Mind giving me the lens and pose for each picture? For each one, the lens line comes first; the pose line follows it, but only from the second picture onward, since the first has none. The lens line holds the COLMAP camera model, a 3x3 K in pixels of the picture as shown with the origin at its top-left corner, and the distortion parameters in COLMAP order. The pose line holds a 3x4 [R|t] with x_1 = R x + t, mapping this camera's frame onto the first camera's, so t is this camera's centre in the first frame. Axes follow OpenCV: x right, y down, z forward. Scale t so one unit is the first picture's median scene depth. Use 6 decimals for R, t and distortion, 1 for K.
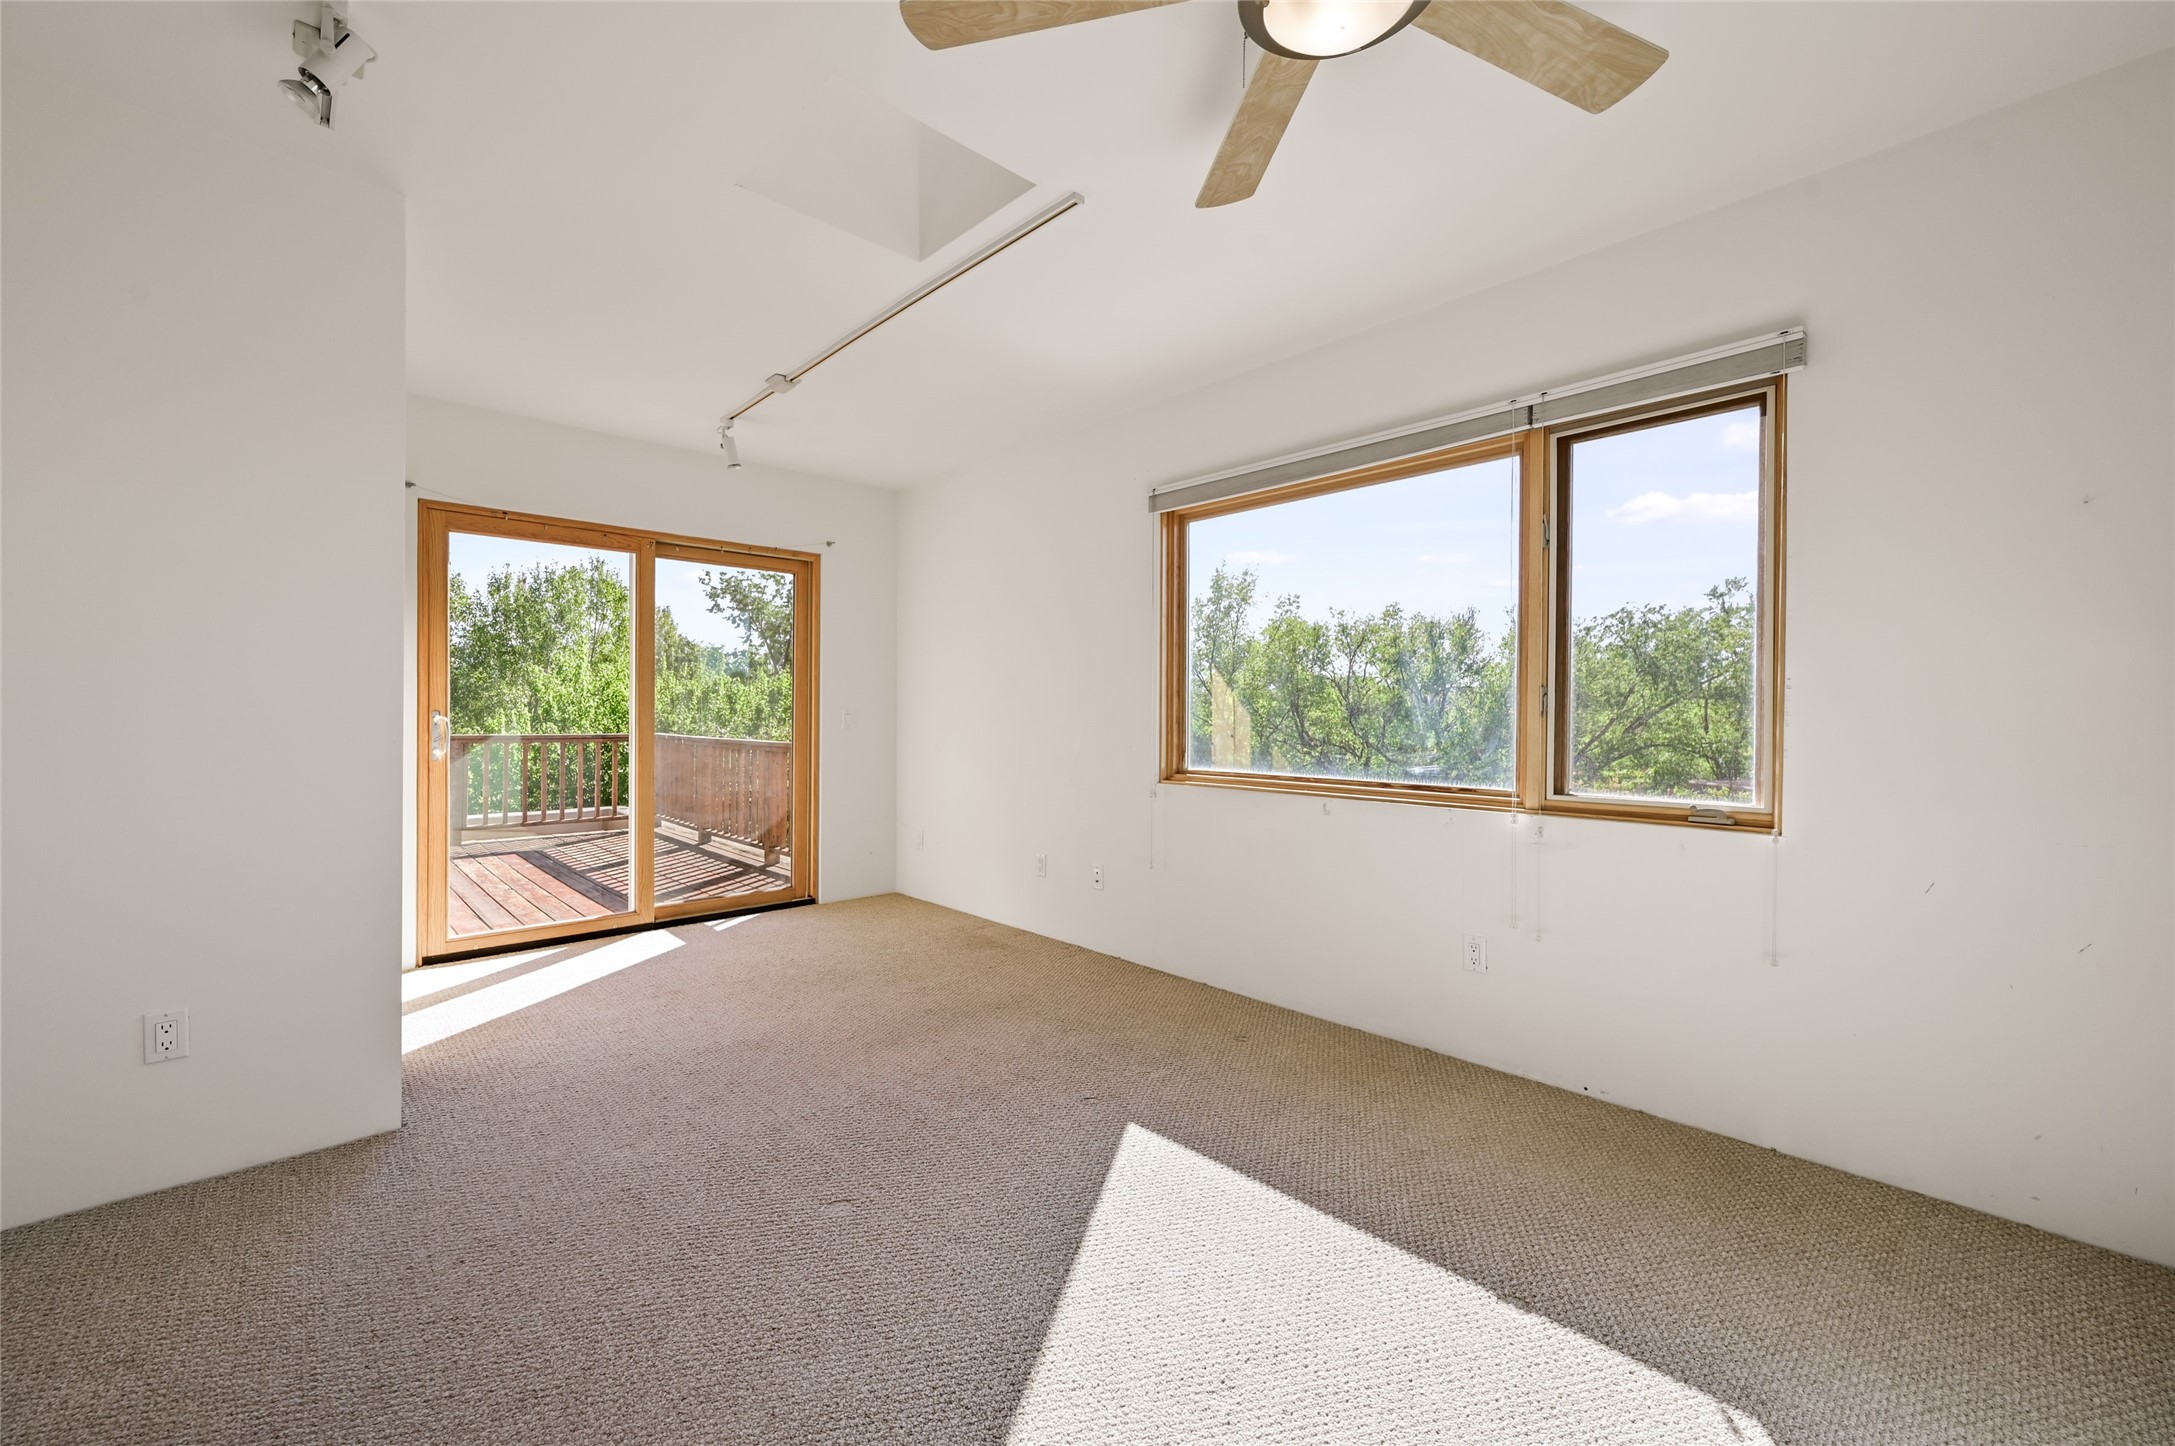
lens RADIAL K [[866.6, 0, 1082.2], [0, 866.6, 728.8], [0, 0, 1]] dist [-0.002145, 0.001317]
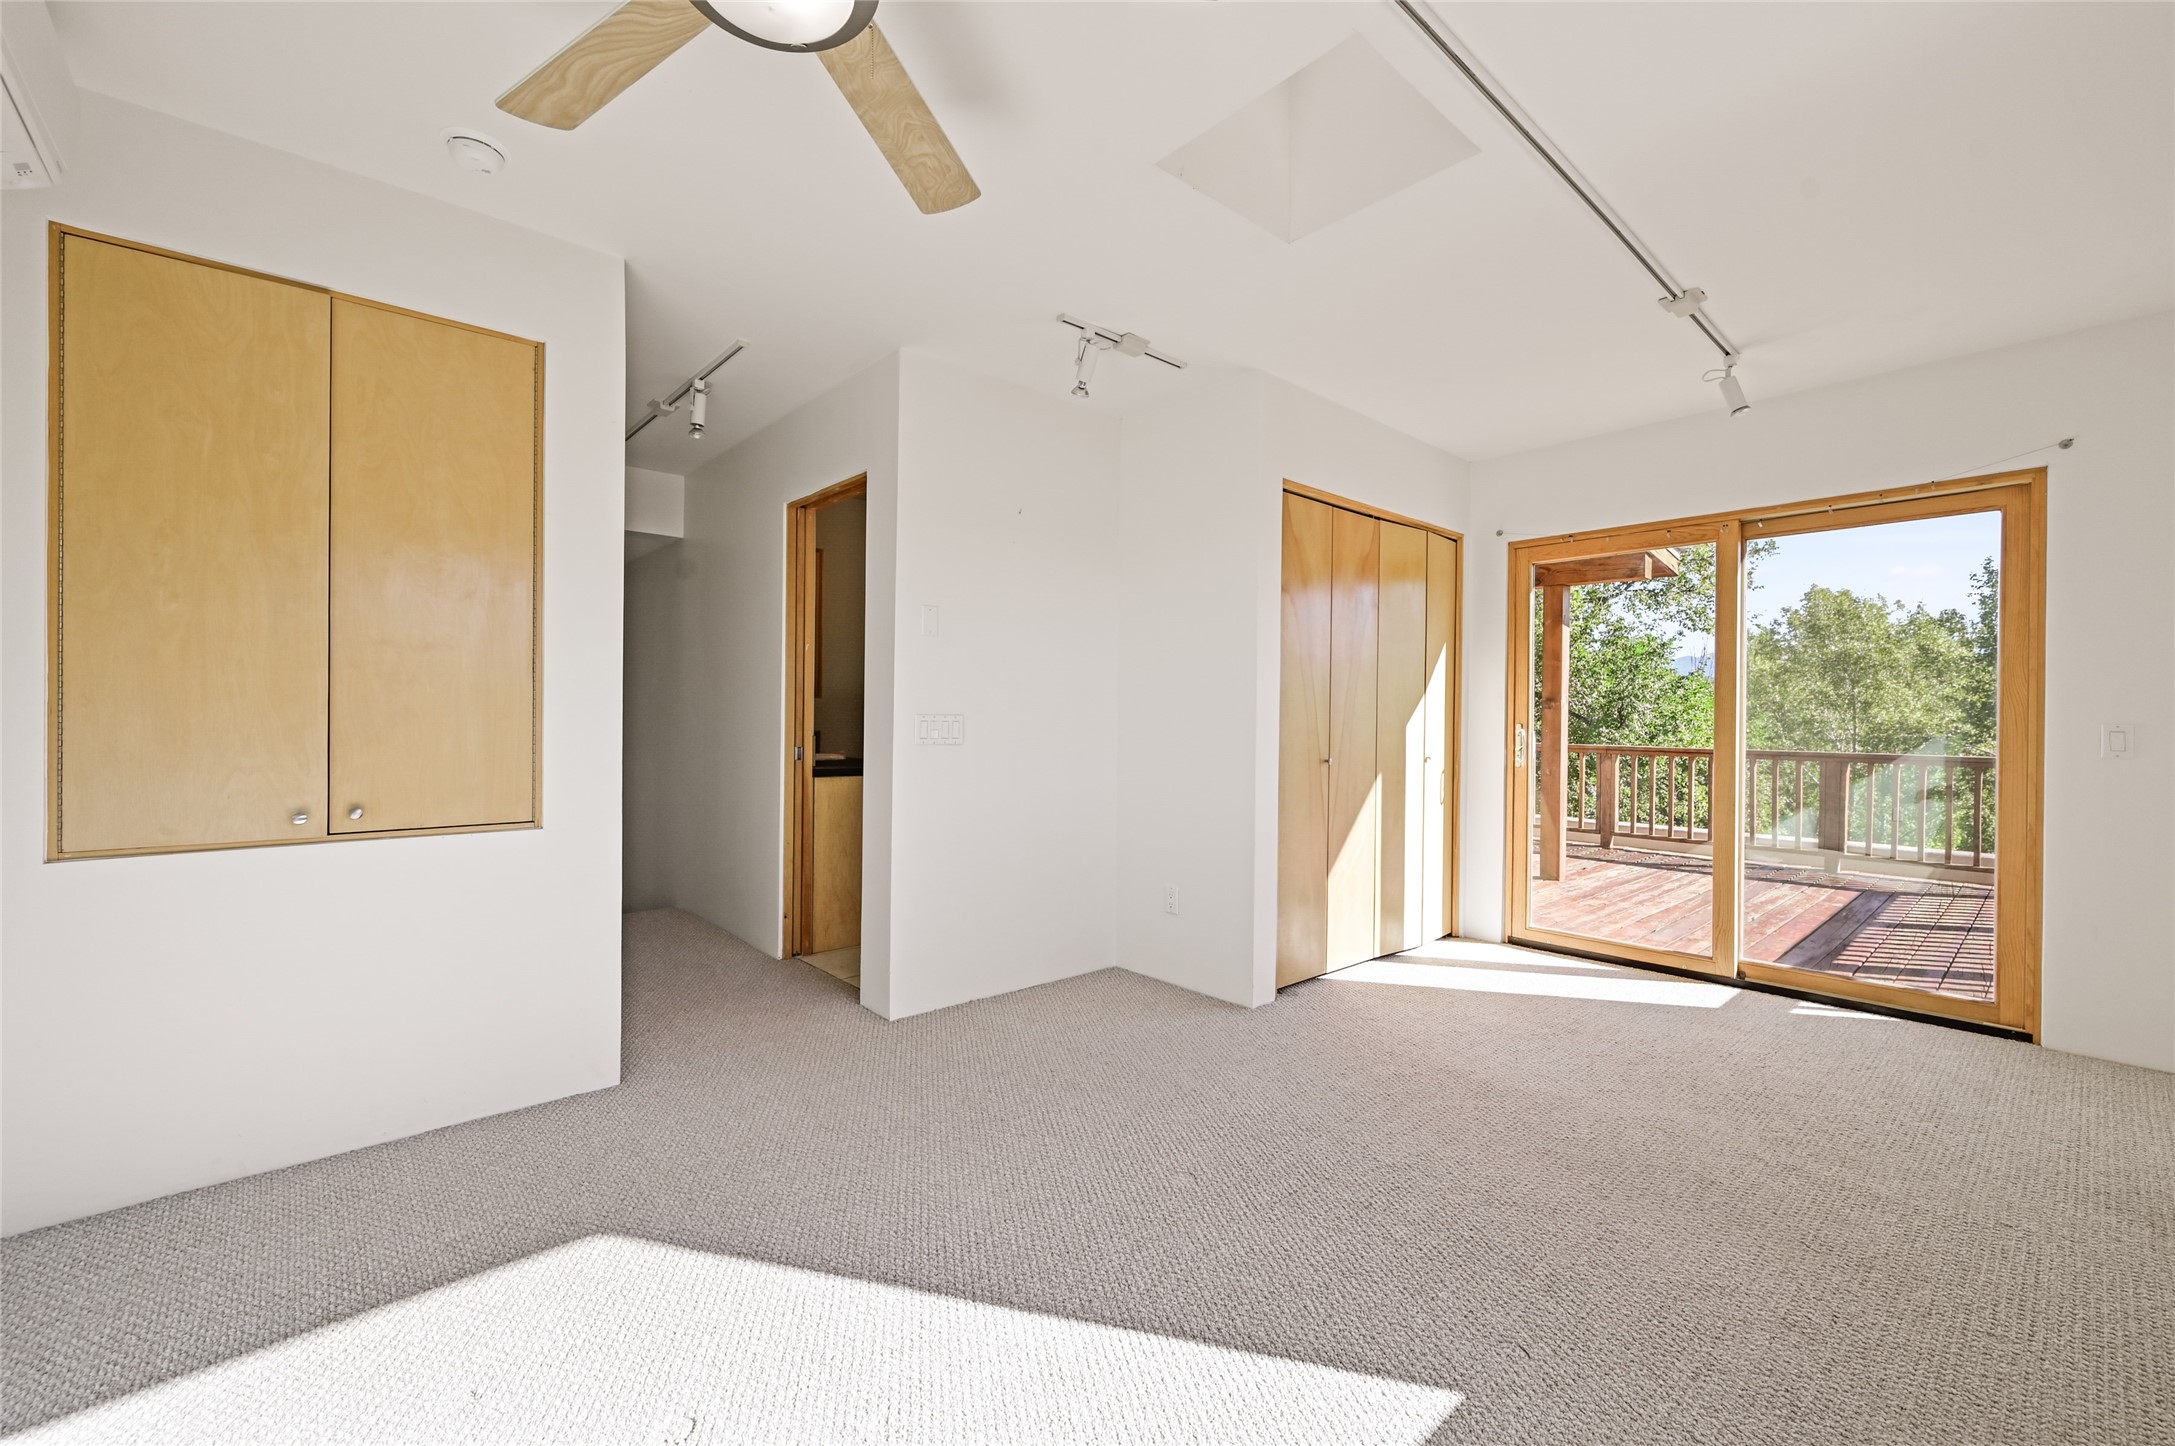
lens RADIAL K [[866.6, 0, 1082.0], [0, 866.6, 713.2], [0, 0, 1]] dist [-0.002145, 0.001317]
pose [[-0.025251, -0.011234, -0.999618, 0.411285], [-0.025161, 0.999627, -0.010598, -0.007419], [0.999364, 0.024884, -0.025524, 0.448063]]
